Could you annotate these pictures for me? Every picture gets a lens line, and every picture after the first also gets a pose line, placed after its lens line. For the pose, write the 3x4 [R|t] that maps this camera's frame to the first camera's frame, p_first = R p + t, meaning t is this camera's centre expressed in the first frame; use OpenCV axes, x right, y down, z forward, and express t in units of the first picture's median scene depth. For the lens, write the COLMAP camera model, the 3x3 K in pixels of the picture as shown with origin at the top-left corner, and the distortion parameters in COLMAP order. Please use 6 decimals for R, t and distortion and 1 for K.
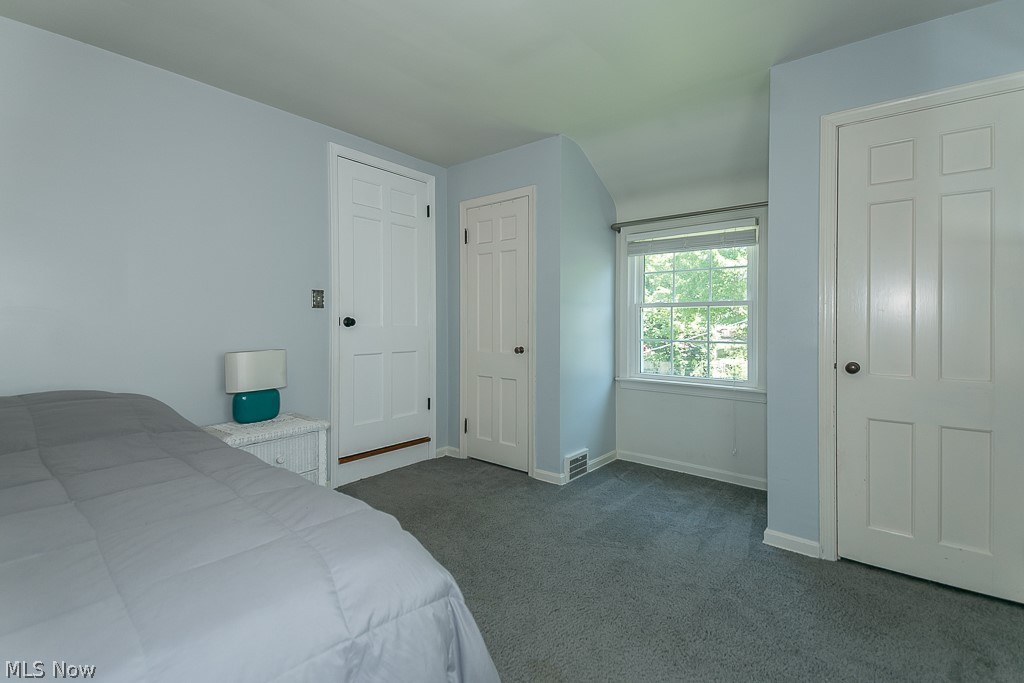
lens RADIAL K [[465.8, 0, 494.0], [0, 465.8, 327.4], [0, 0, 1]] dist [-0.000751, -0.003828]
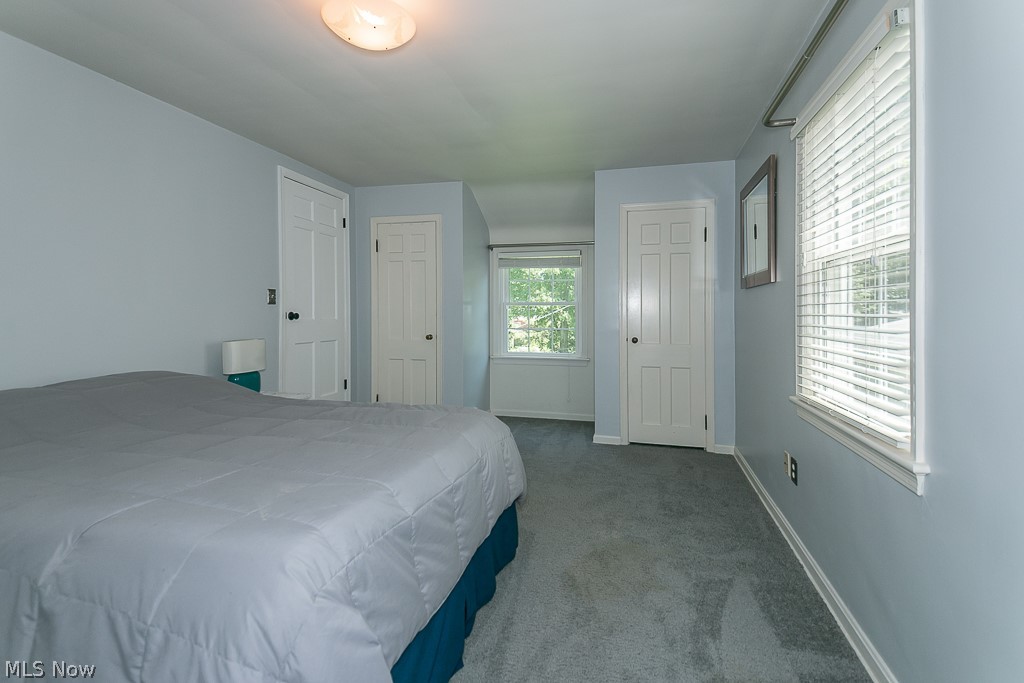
lens RADIAL K [[465.8, 0, 519.0], [0, 465.8, 314.2], [0, 0, 1]] dist [-0.000751, -0.003828]
pose [[0.898194, -0.000284, 0.439599, -0.314625], [0.004906, 0.999944, -0.009378, -0.002032], [-0.439572, 0.010580, 0.898145, -0.322035]]
